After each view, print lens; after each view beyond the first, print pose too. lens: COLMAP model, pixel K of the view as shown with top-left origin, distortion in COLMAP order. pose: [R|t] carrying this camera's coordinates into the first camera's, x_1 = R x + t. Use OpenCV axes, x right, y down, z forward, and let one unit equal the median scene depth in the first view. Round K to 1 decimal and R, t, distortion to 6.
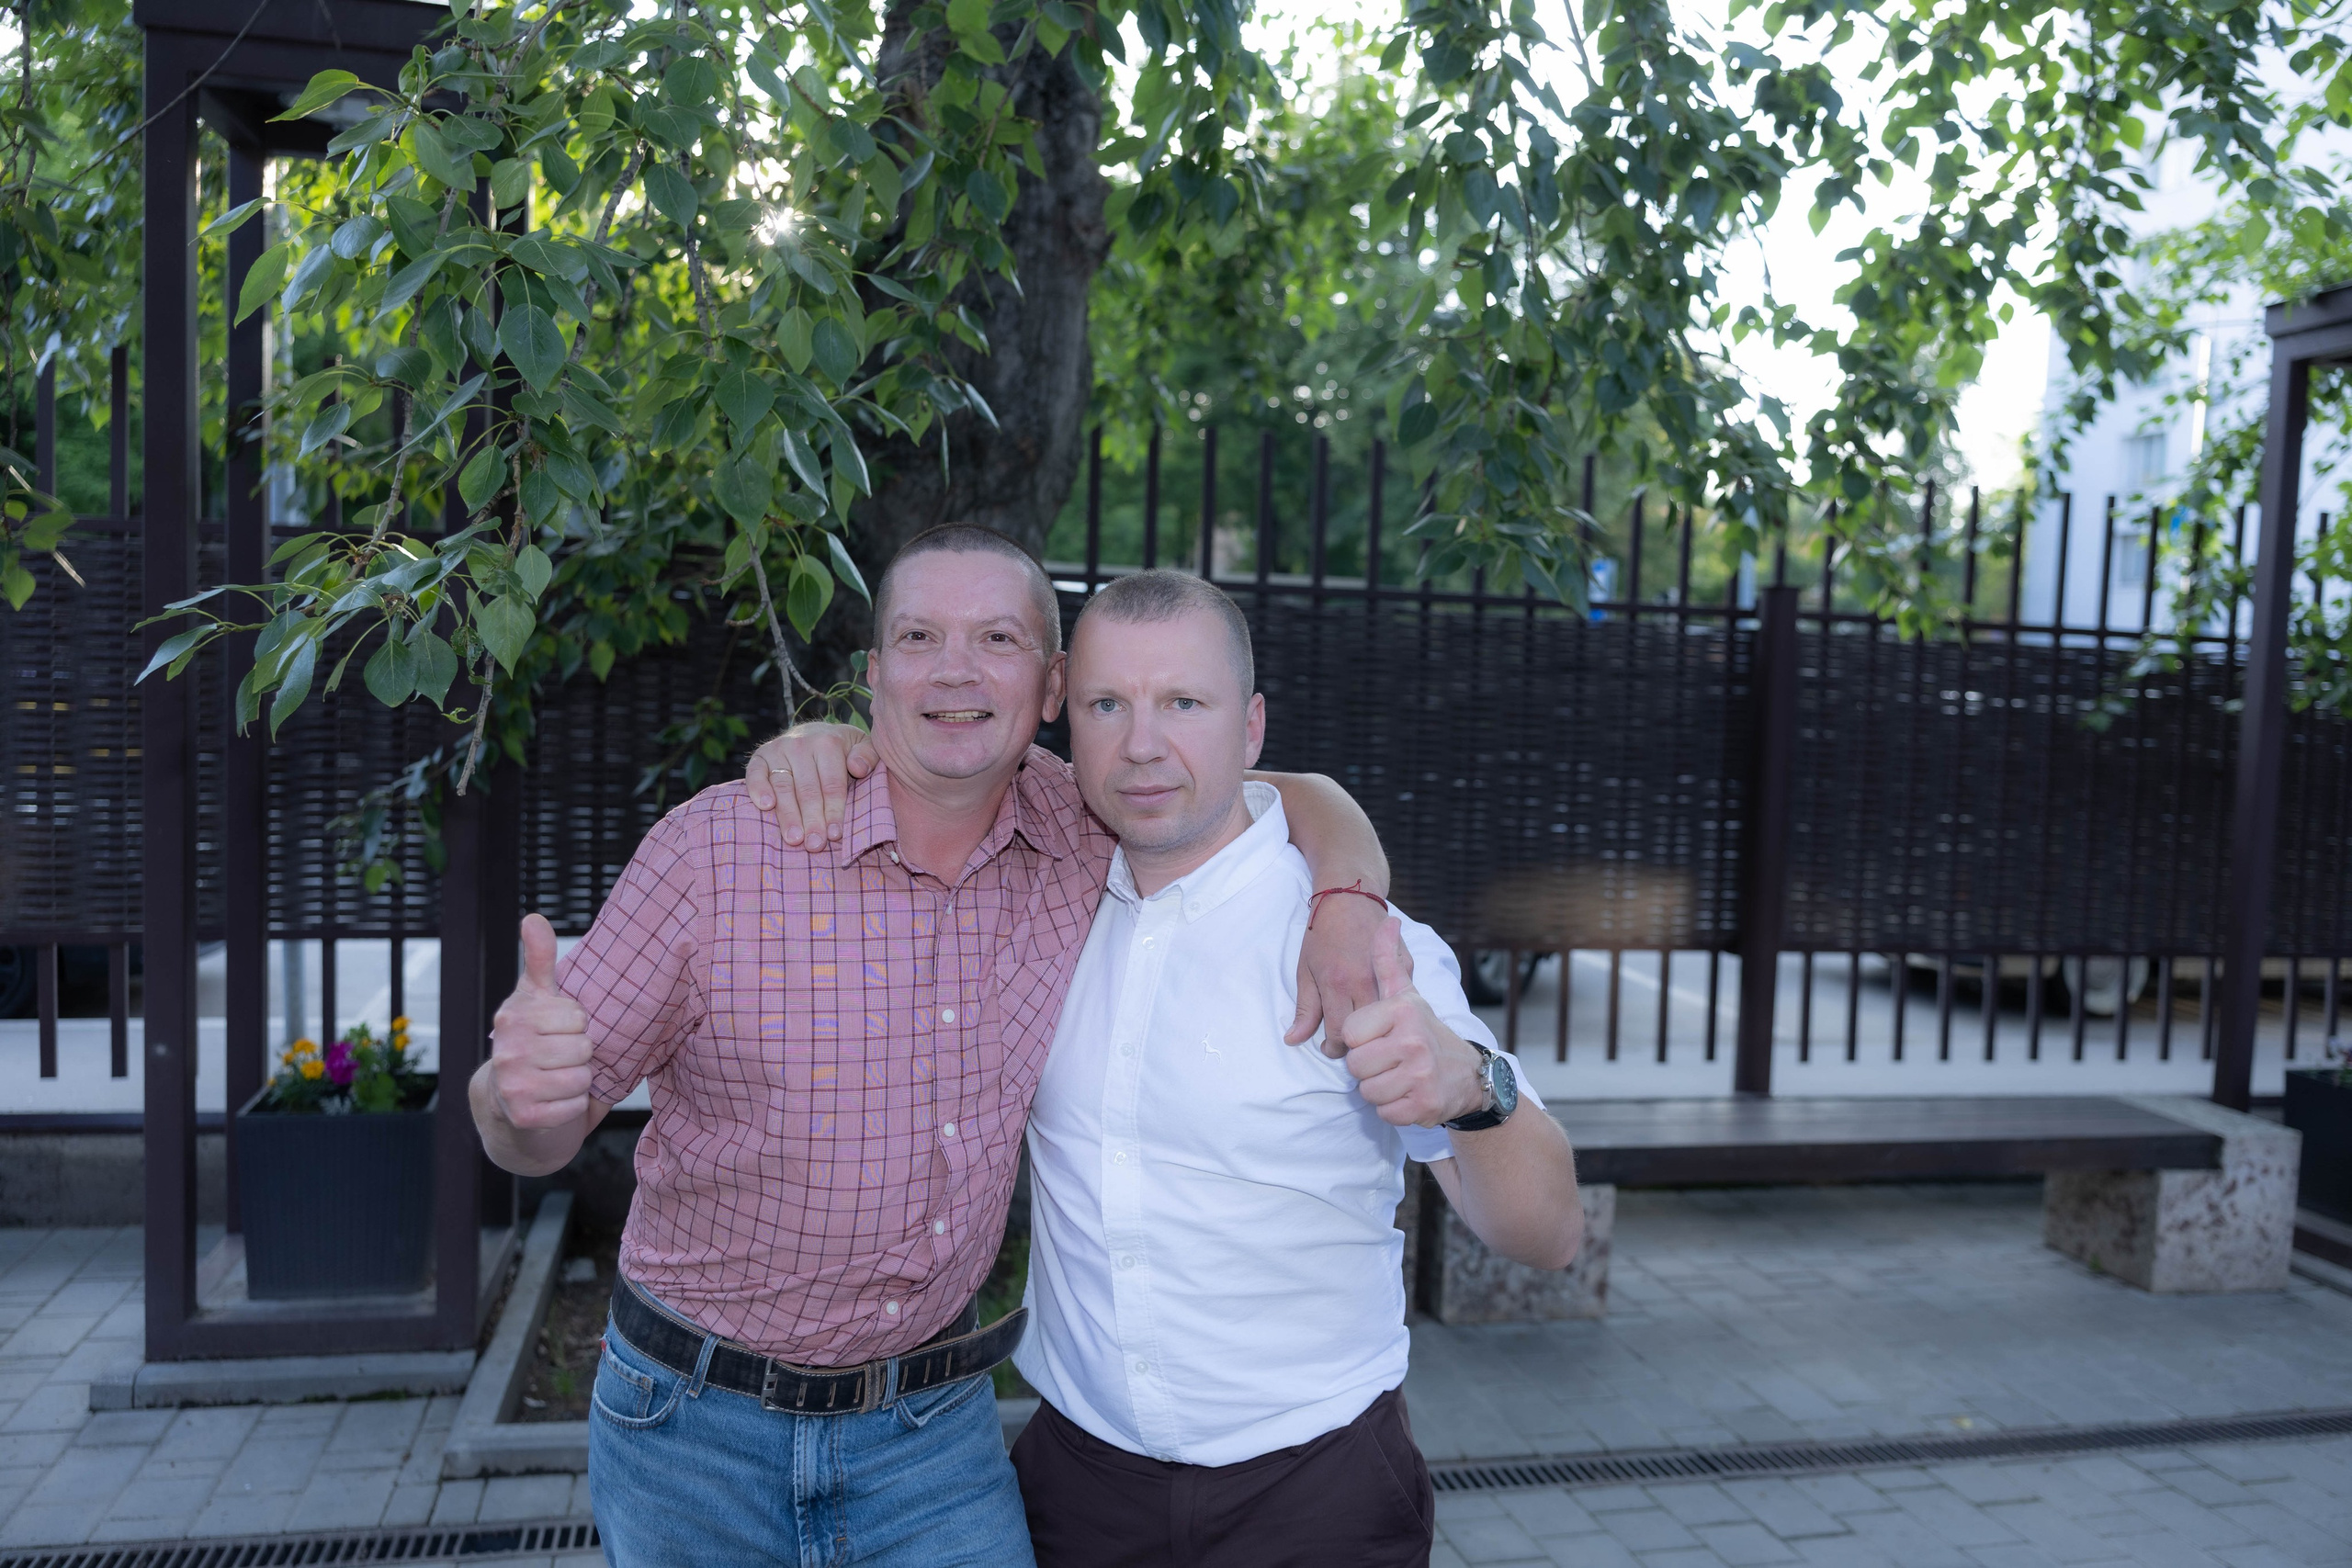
lens RADIAL K [[1792.9, 0, 1176.0], [0, 1792.9, 784.0], [0, 0, 1]] dist [0.019255, -0.038623]
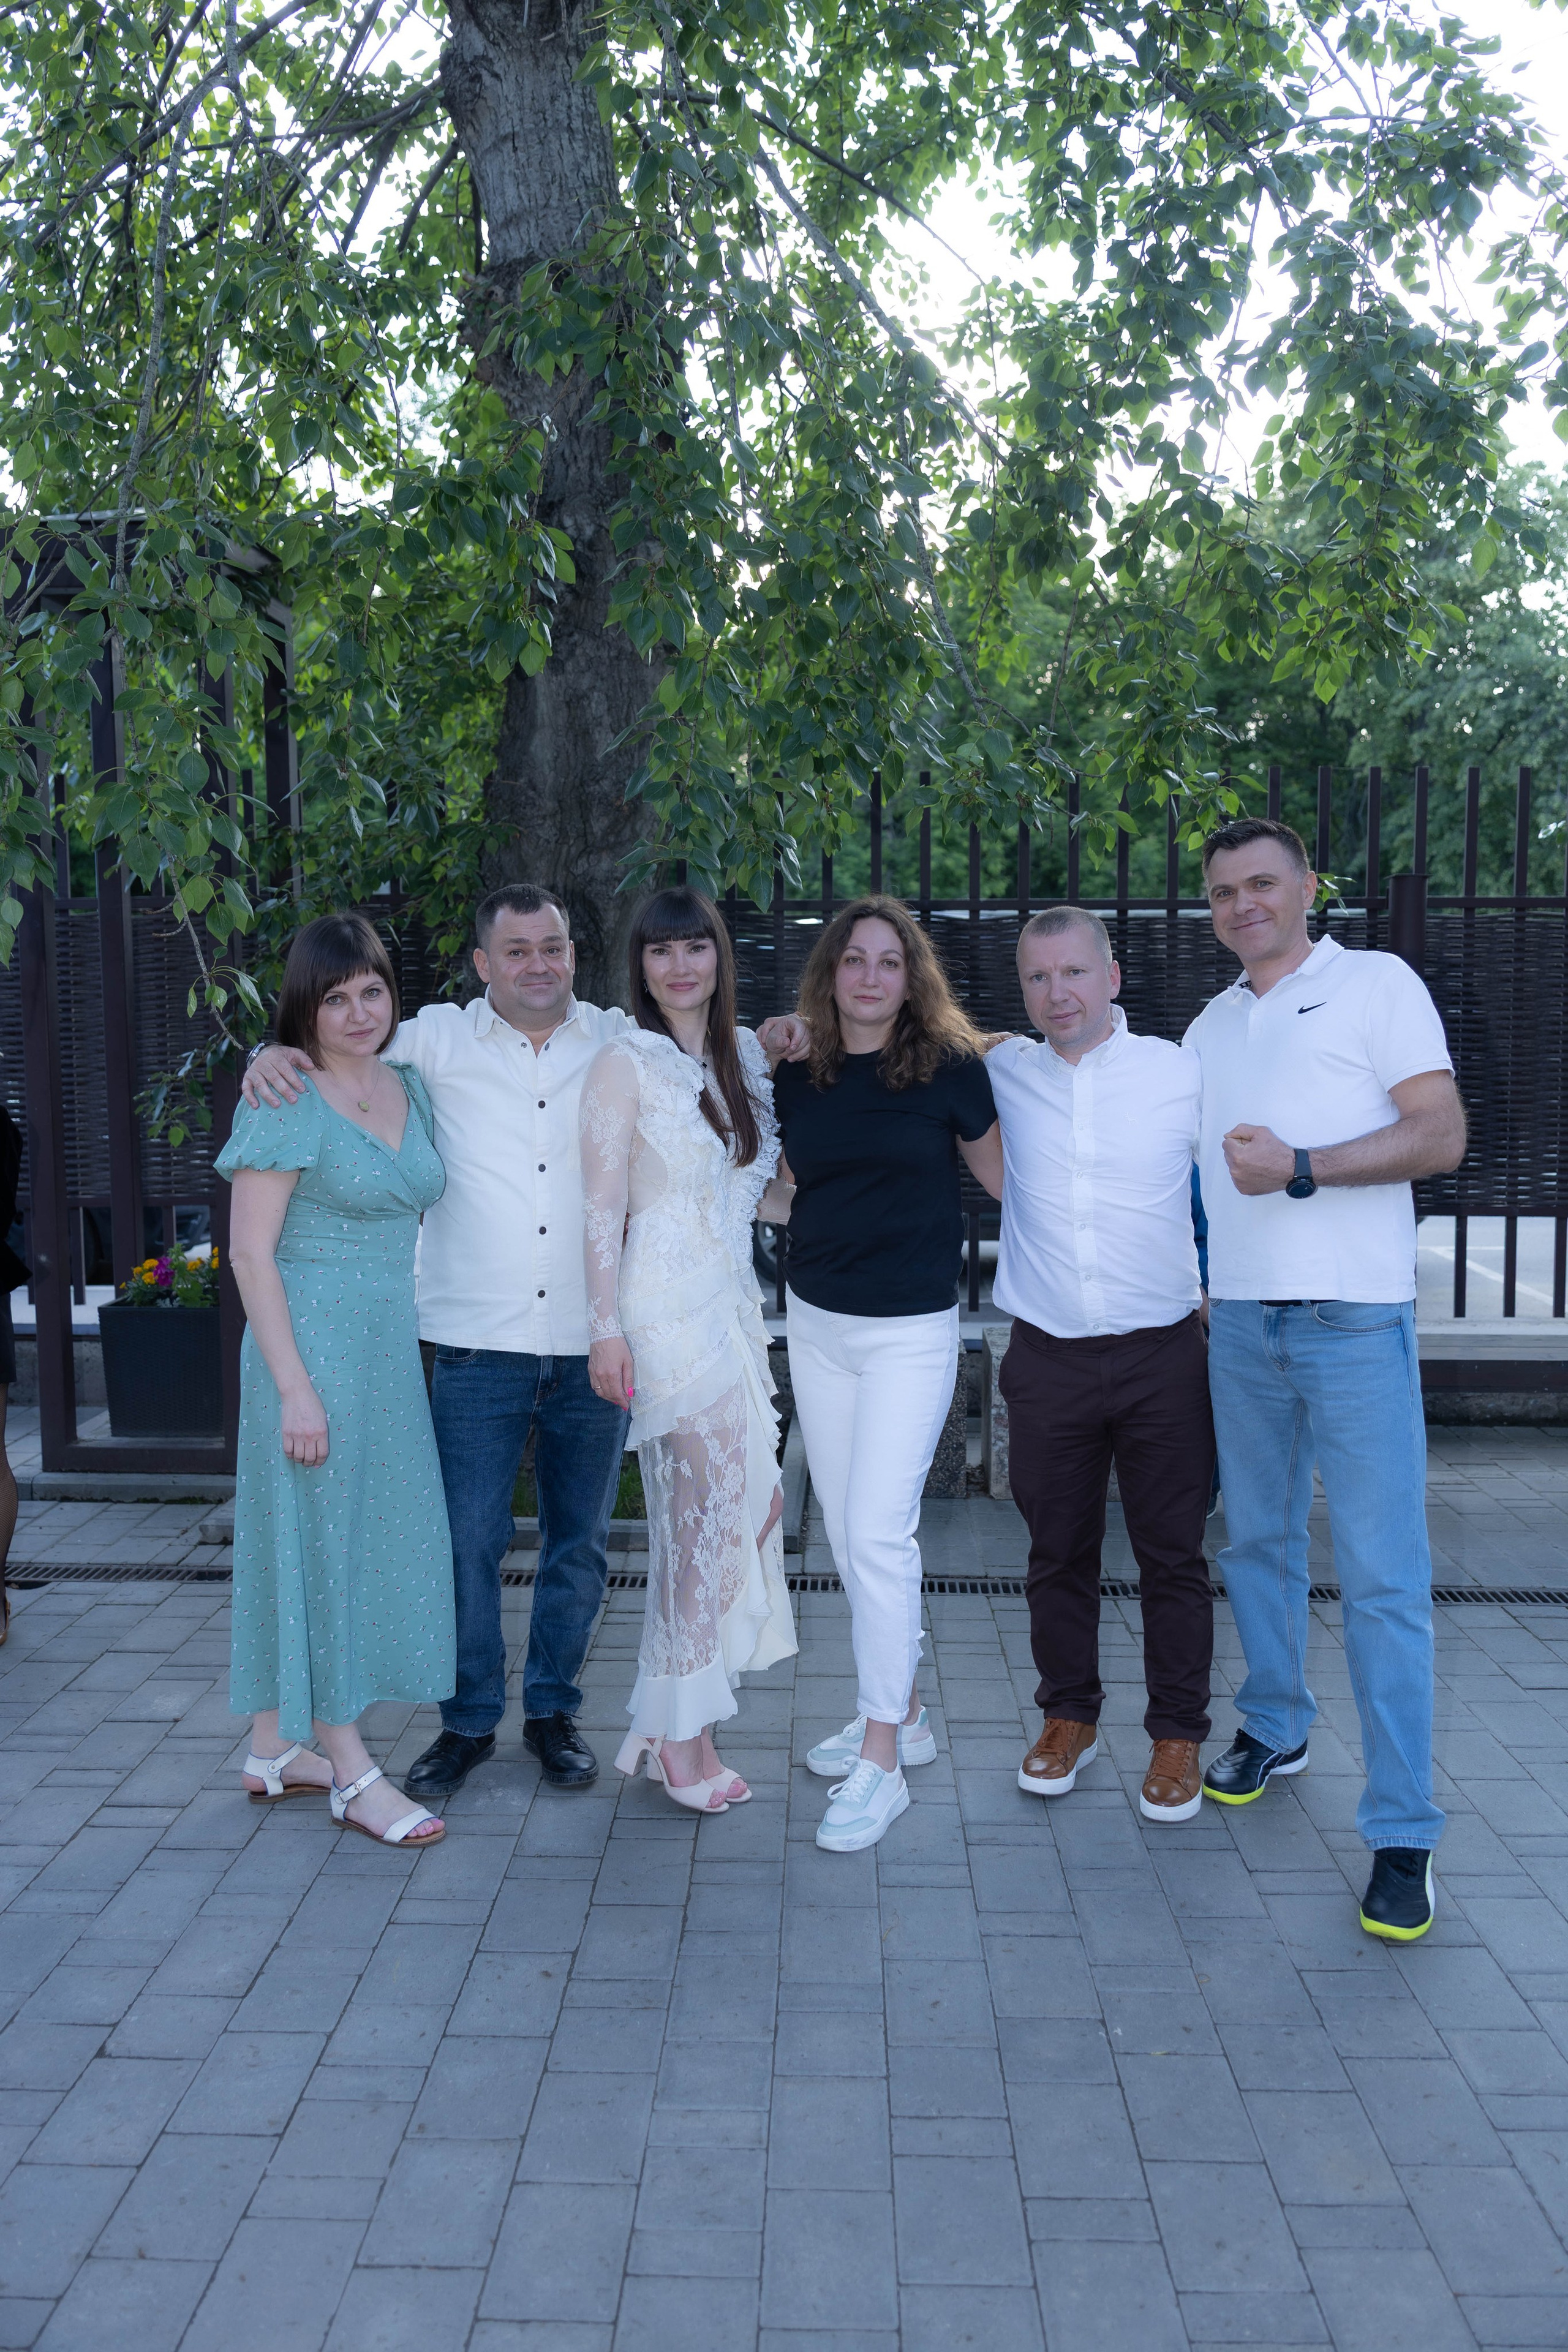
lens RADIAL K [[1835.7, 0, 782.7], [0, 1835.7, 1177.7], [0, 0, 1]] dist [-0.012107, -0.009163]
pose [[0.962771, -0.014252, -0.269944, 0.413953], [0.020950, 0.999540, 0.021949, 0.062566], [0.269507, -0.026787, 0.962626, -0.268527]]
